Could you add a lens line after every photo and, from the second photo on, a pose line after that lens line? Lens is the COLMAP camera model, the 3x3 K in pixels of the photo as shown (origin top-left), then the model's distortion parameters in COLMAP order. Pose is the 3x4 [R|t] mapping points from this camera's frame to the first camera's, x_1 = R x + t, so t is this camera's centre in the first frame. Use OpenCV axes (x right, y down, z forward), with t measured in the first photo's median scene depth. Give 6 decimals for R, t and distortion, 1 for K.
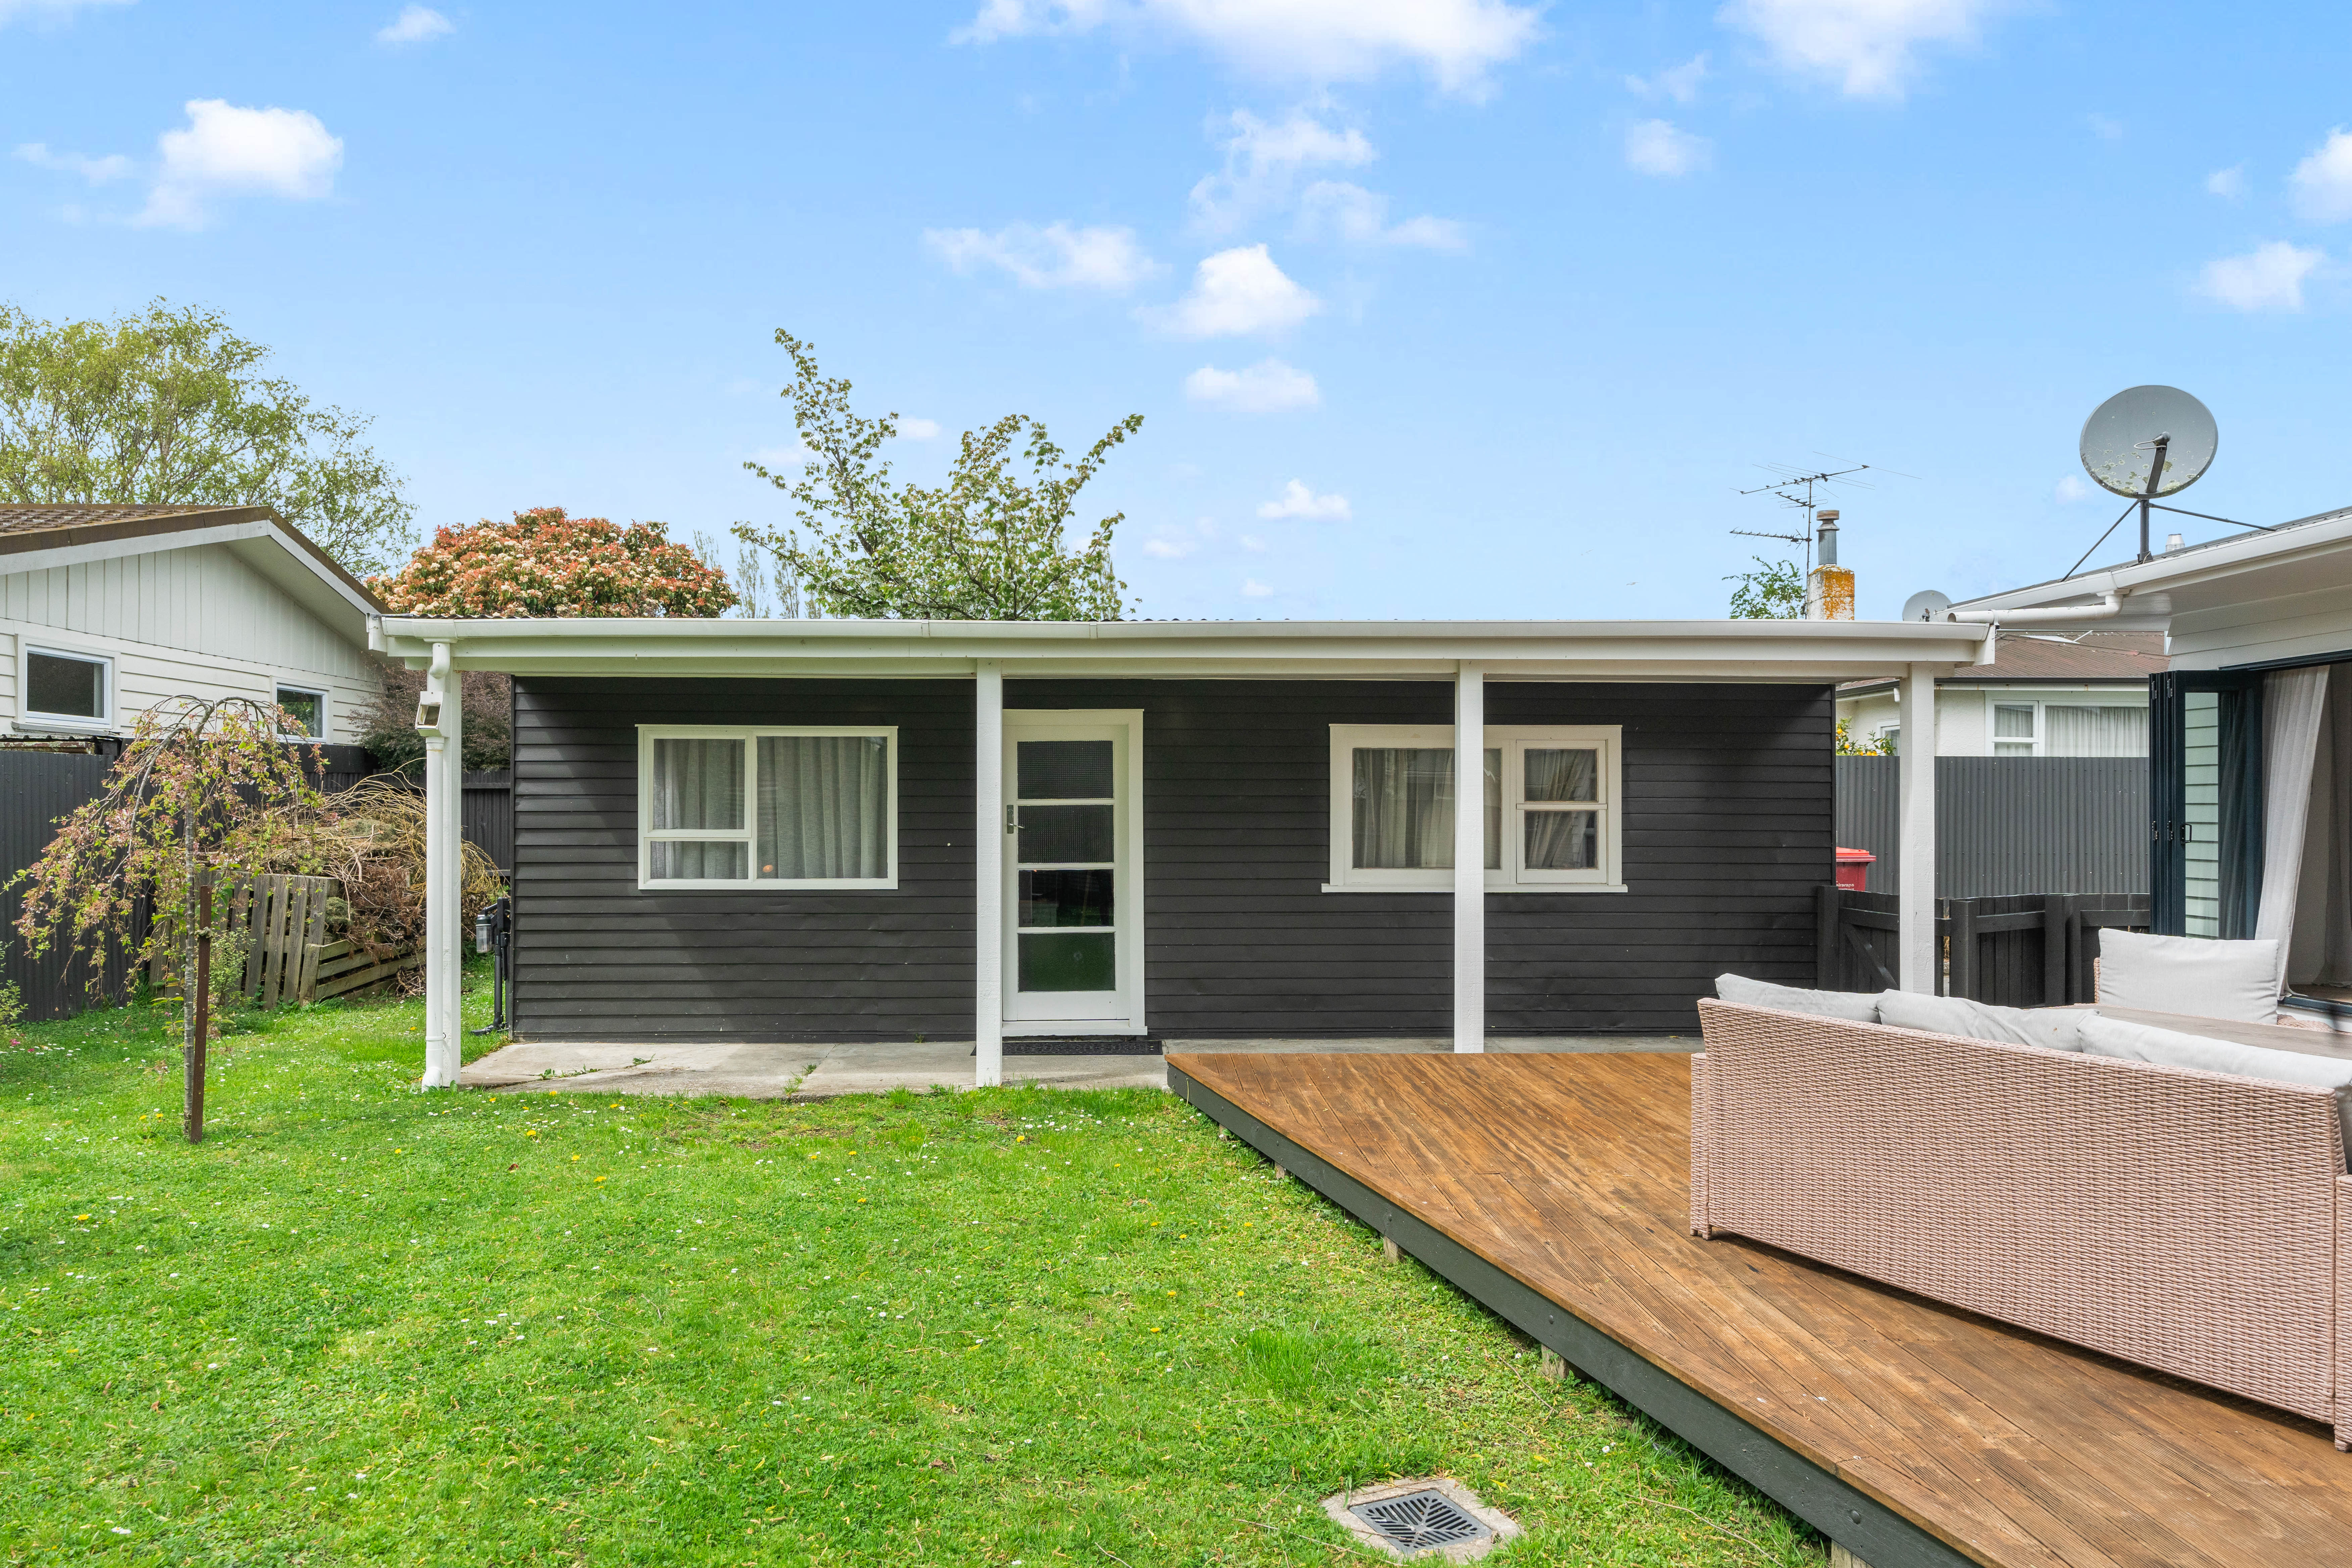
lens RADIAL K [[1550.1, 0, 1175.4], [0, 1550.1, 802.6], [0, 0, 1]] dist [0.007830, 0.003399]
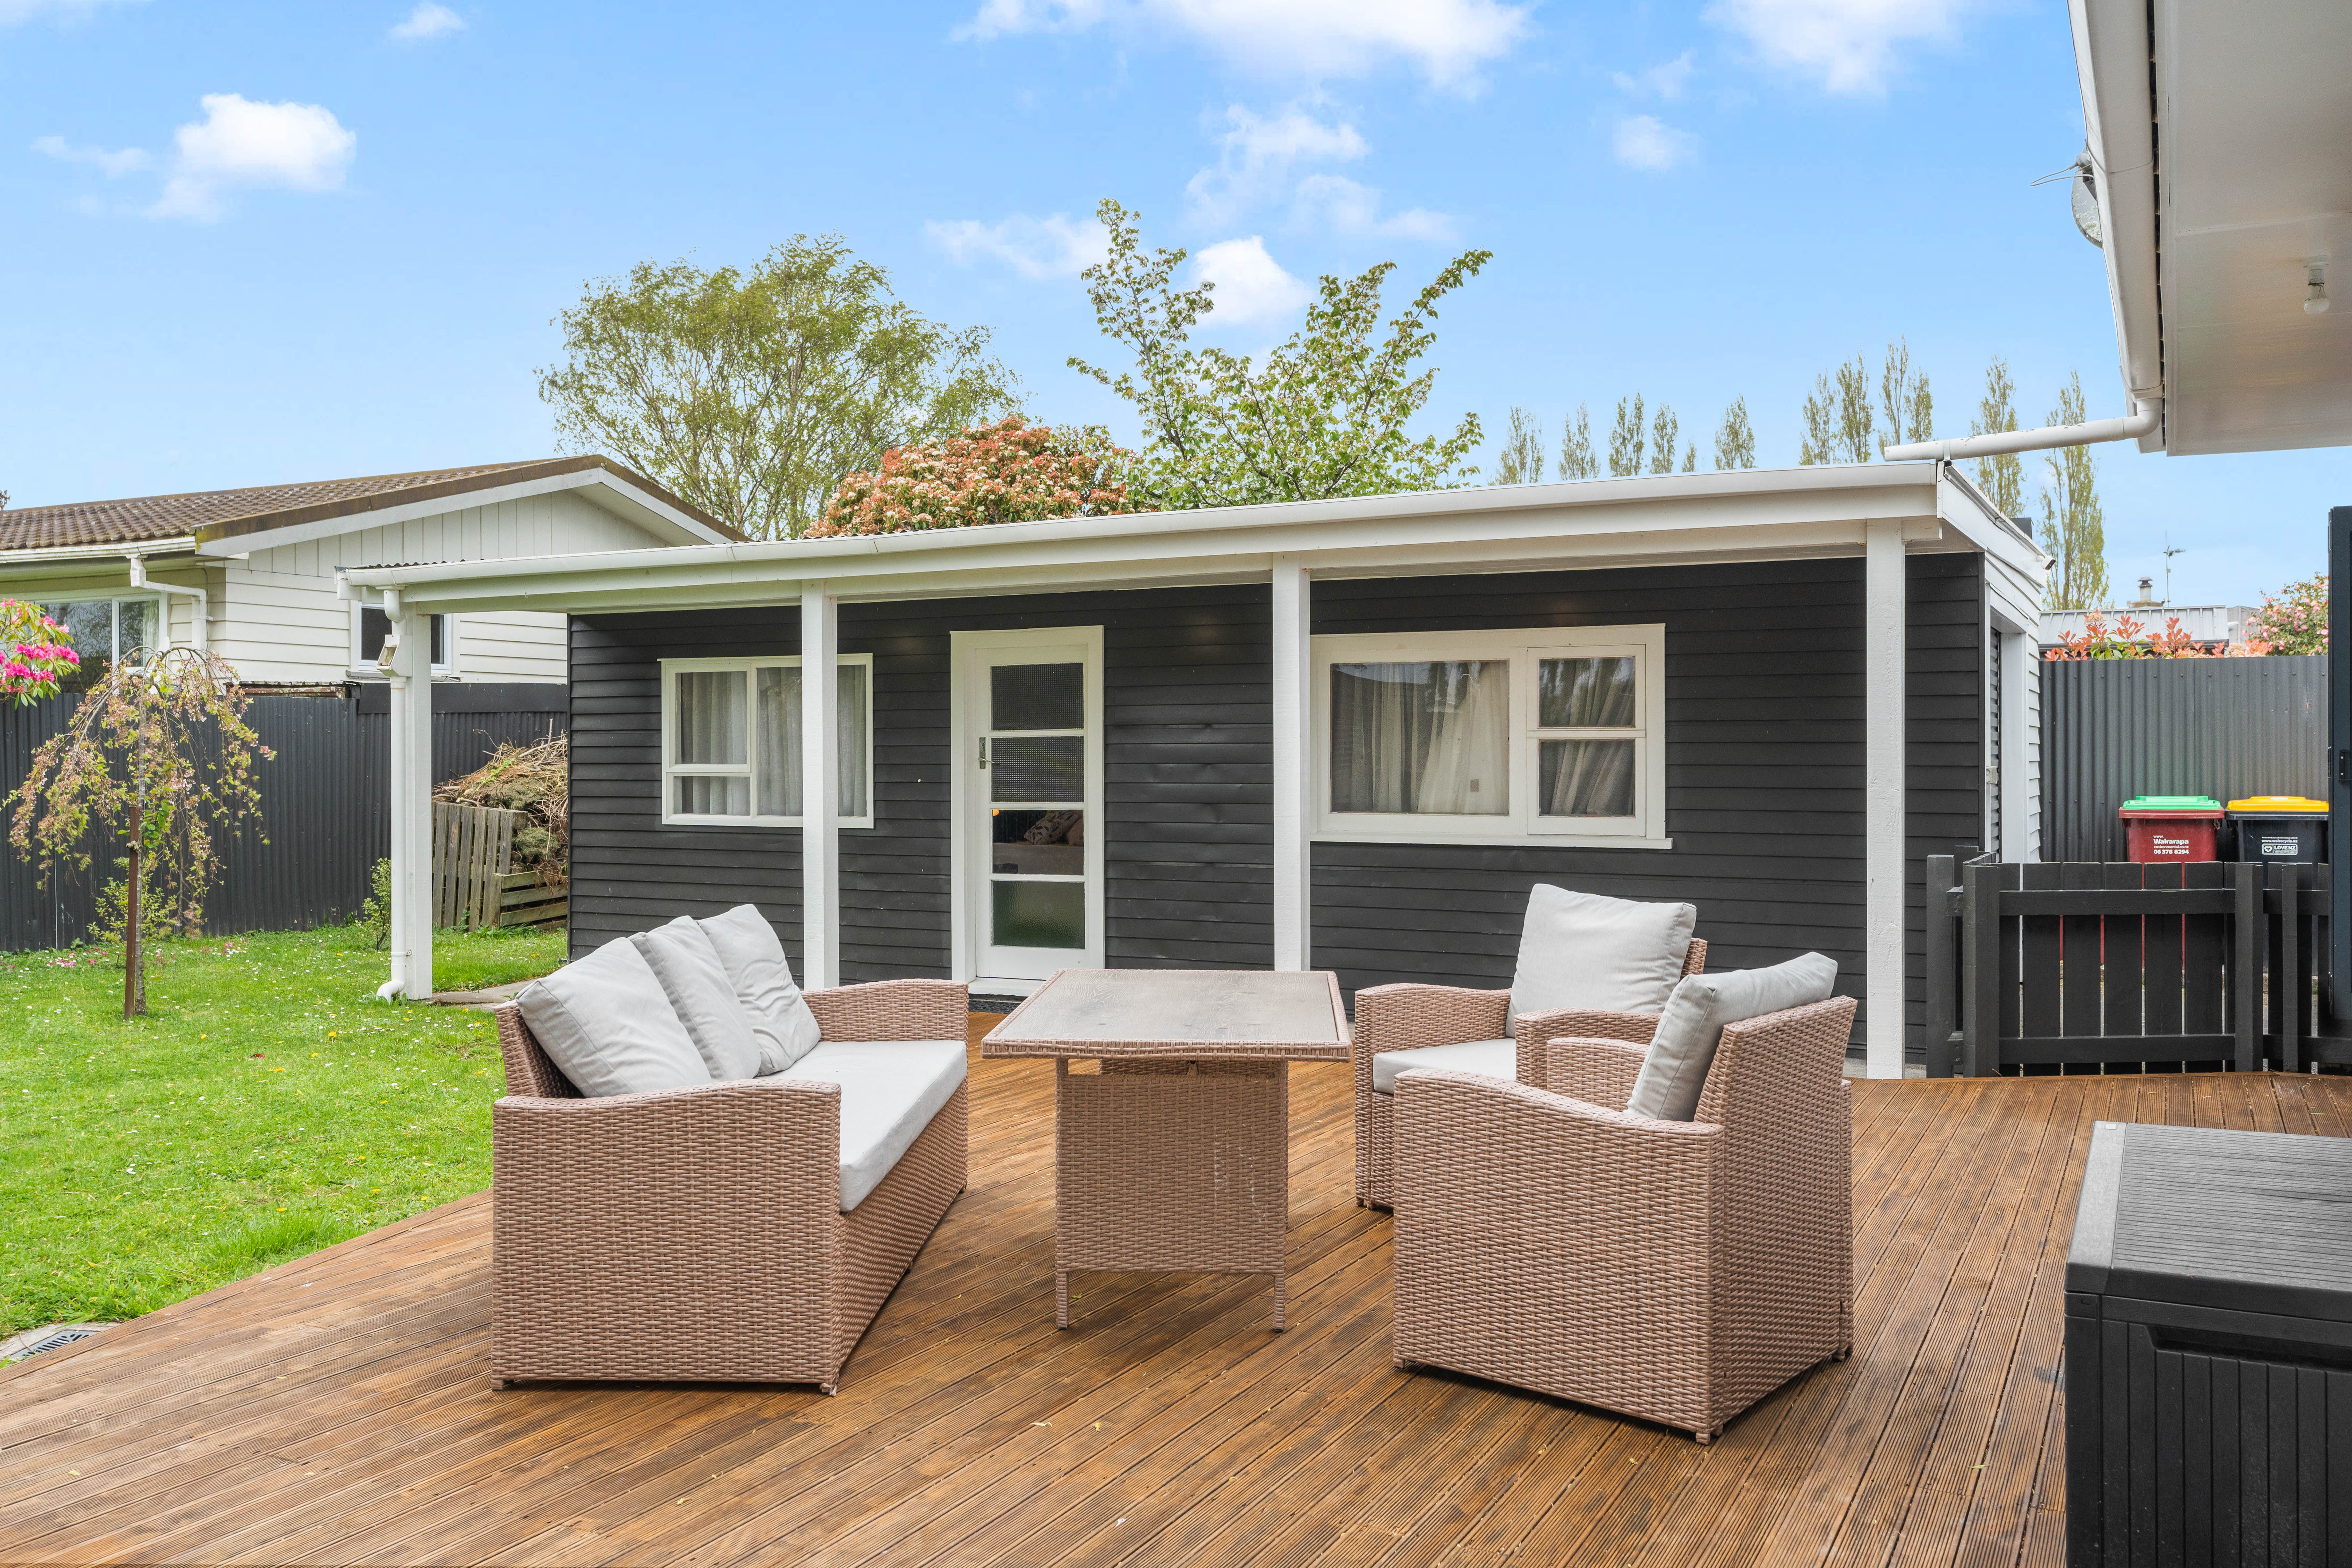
lens RADIAL K [[1992.1, 0, 1178.8], [0, 1992.1, 764.6], [0, 0, 1]] dist [-0.005489, -0.002518]
pose [[0.871346, -0.000199, -0.490669, 0.558267], [0.005566, 0.999940, 0.009478, 0.007202], [0.490637, -0.010990, 0.871295, 0.047793]]
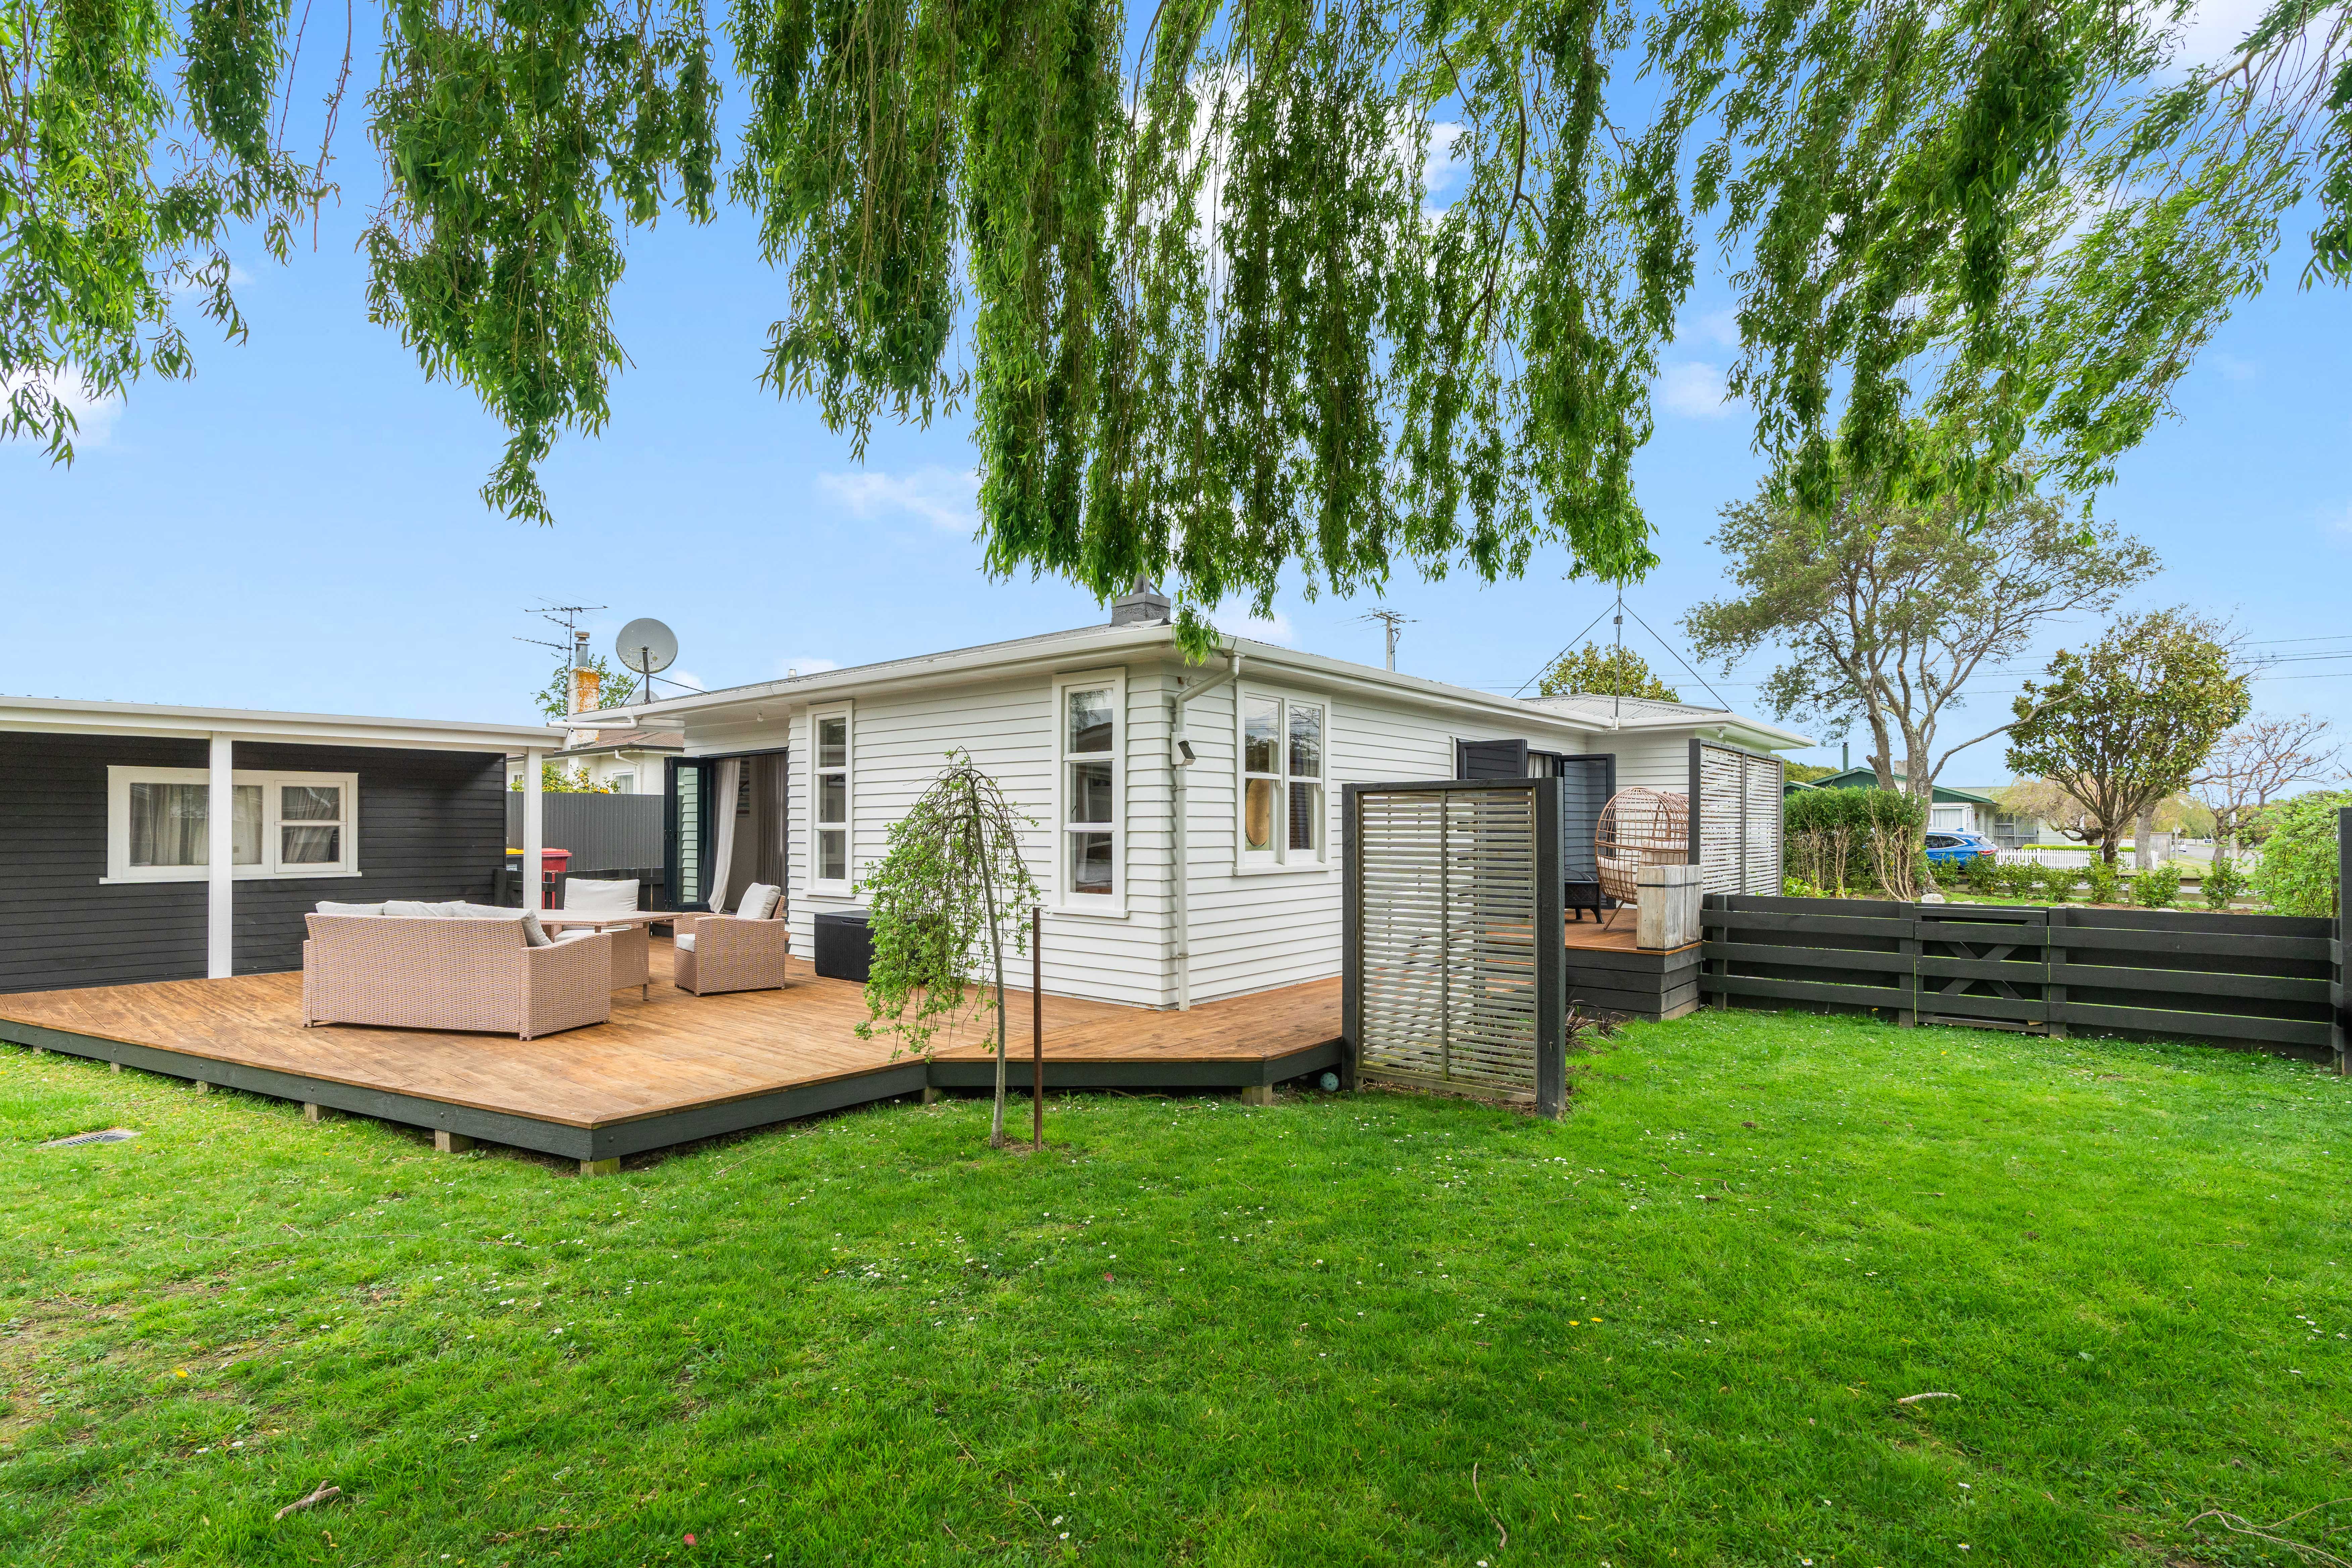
lens RADIAL K [[1123.5, 0, 1171.5], [0, 1123.5, 829.9], [0, 0, 1]] dist [-0.001511, -0.000028]
pose [[0.681792, -0.003093, 0.731540, 0.012312], [-0.000986, 0.999986, 0.005147, 0.002433], [-0.731546, -0.004231, 0.681779, -0.408014]]
